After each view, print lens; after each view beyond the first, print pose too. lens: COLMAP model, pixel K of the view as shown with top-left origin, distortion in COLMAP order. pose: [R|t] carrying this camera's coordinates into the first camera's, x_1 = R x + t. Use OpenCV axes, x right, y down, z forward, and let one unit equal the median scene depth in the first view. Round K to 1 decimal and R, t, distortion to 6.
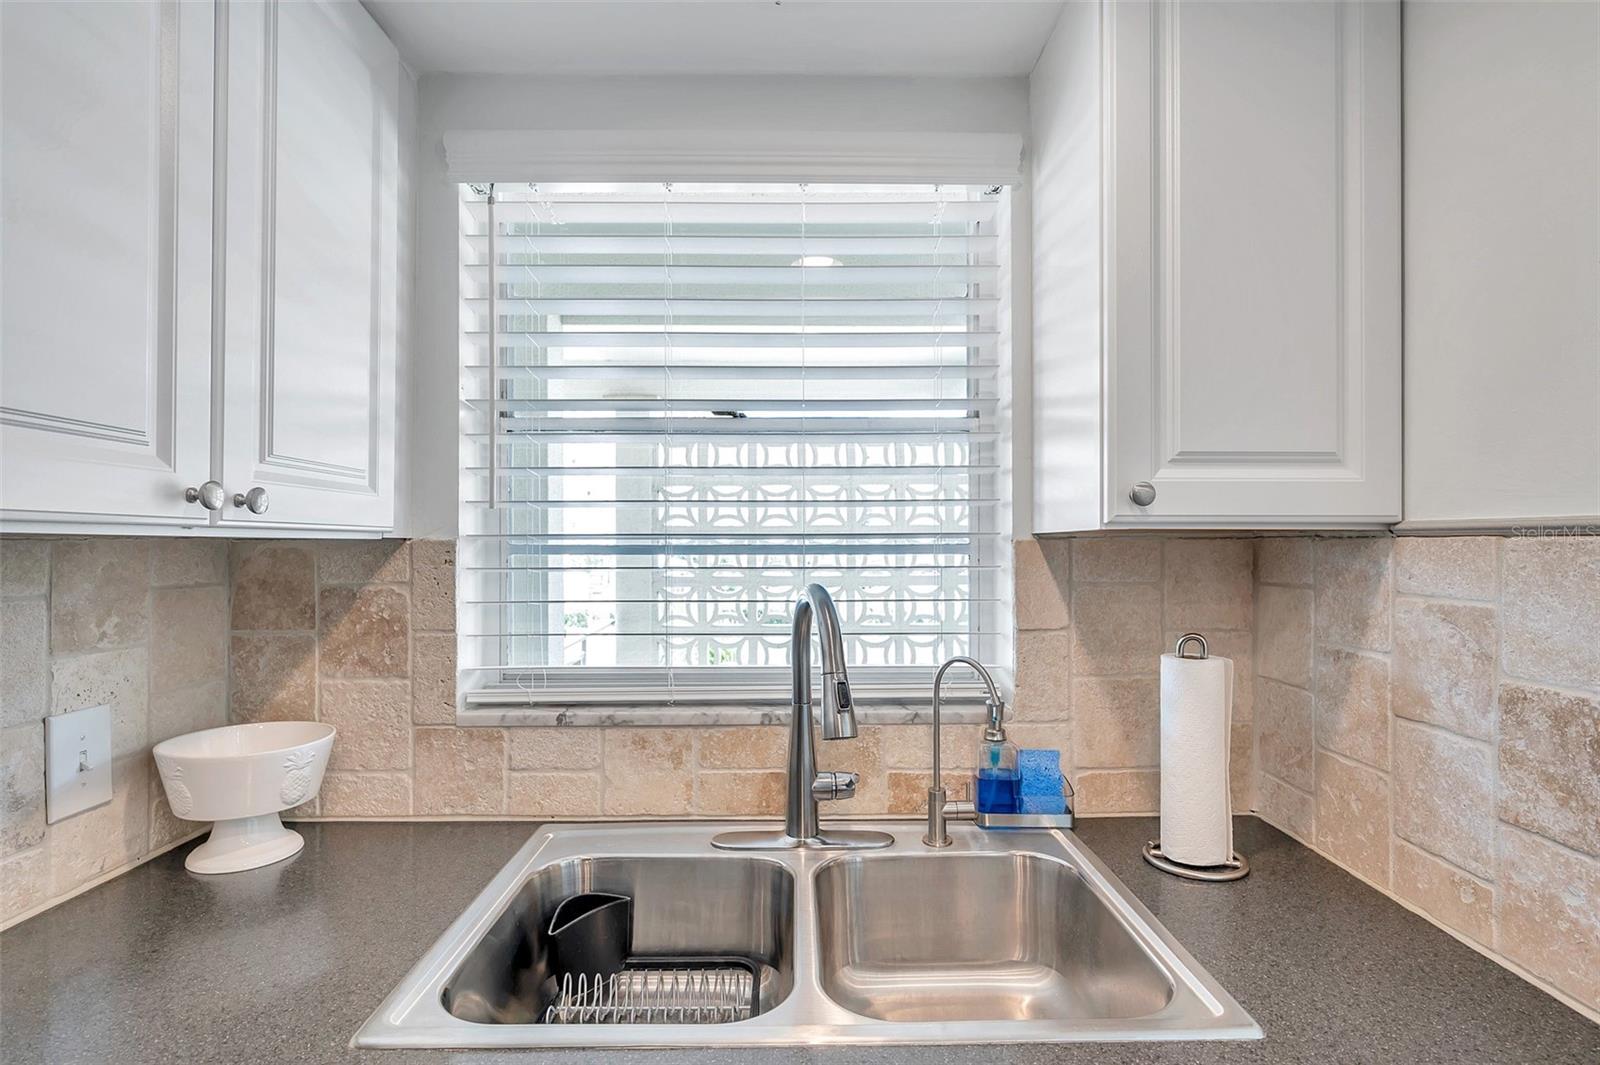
lens RADIAL K [[791.8, 0, 804.5], [0, 791.8, 533.9], [0, 0, 1]] dist [-0.000677, 0.000060]
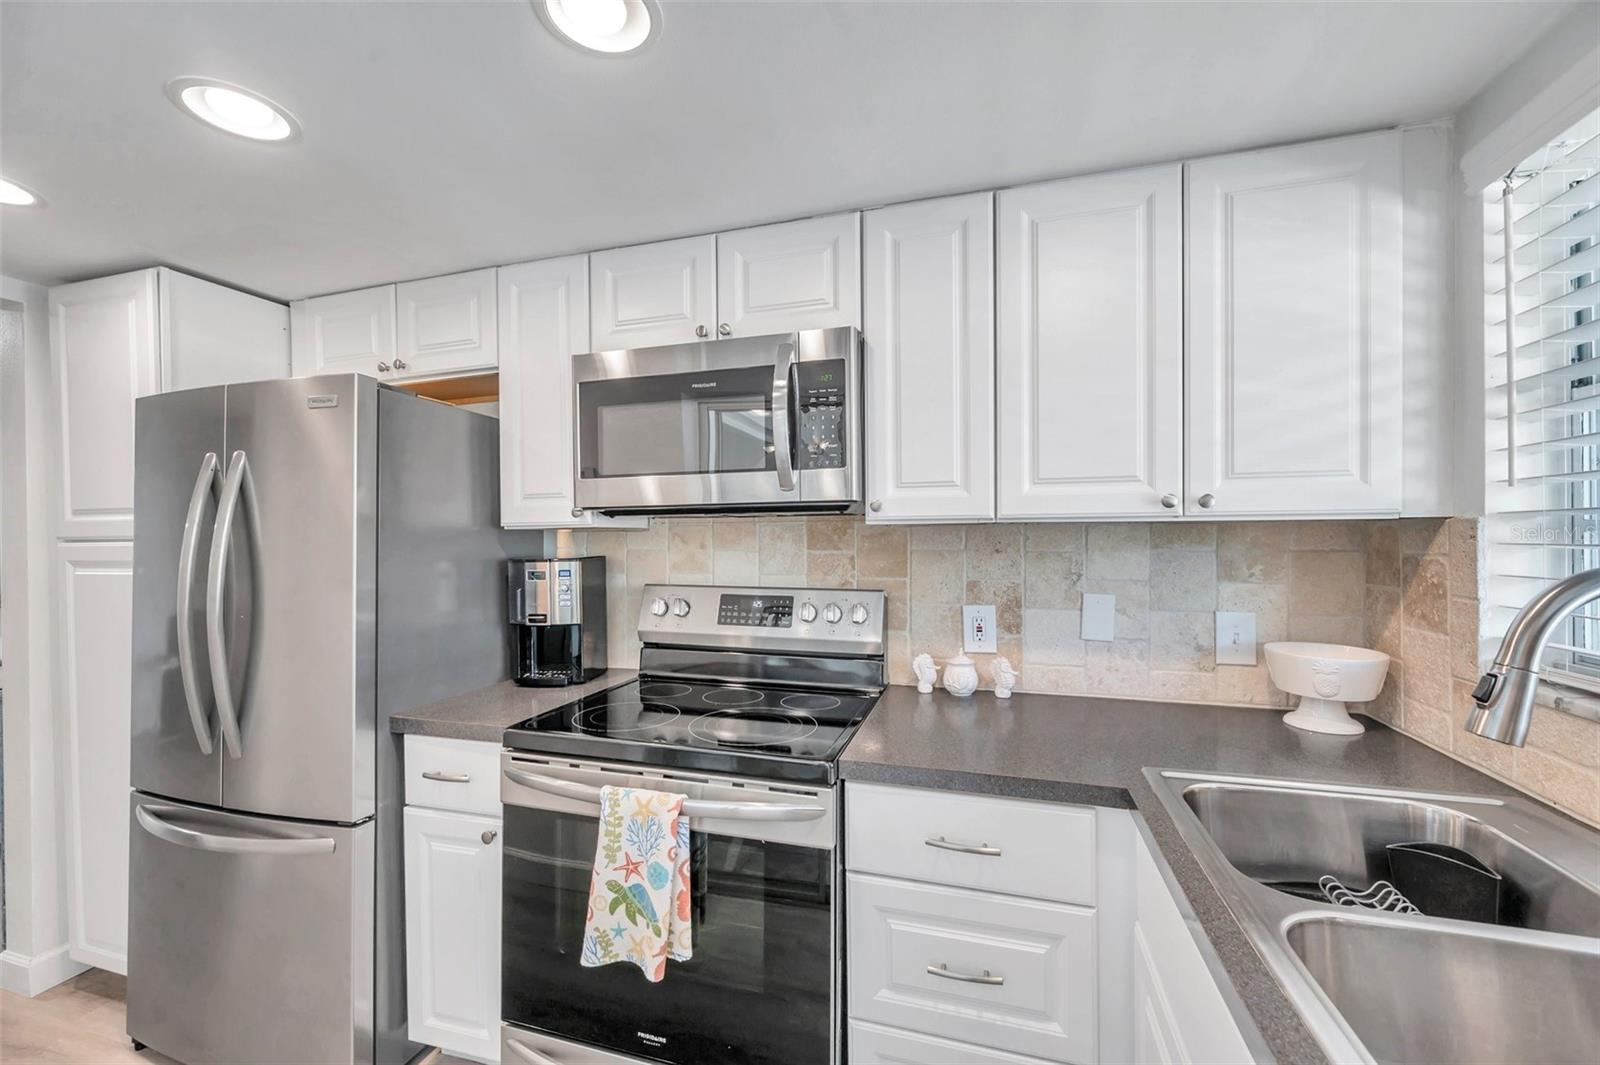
lens RADIAL K [[635.7, 0, 801.8], [0, 635.7, 535.8], [0, 0, 1]] dist [-0.000714, 0.000439]
pose [[-0.296977, 0.004596, -0.954873, 0.698869], [0.022121, 0.999753, -0.002068, 0.014604], [0.954628, -0.021737, -0.297006, 0.368071]]
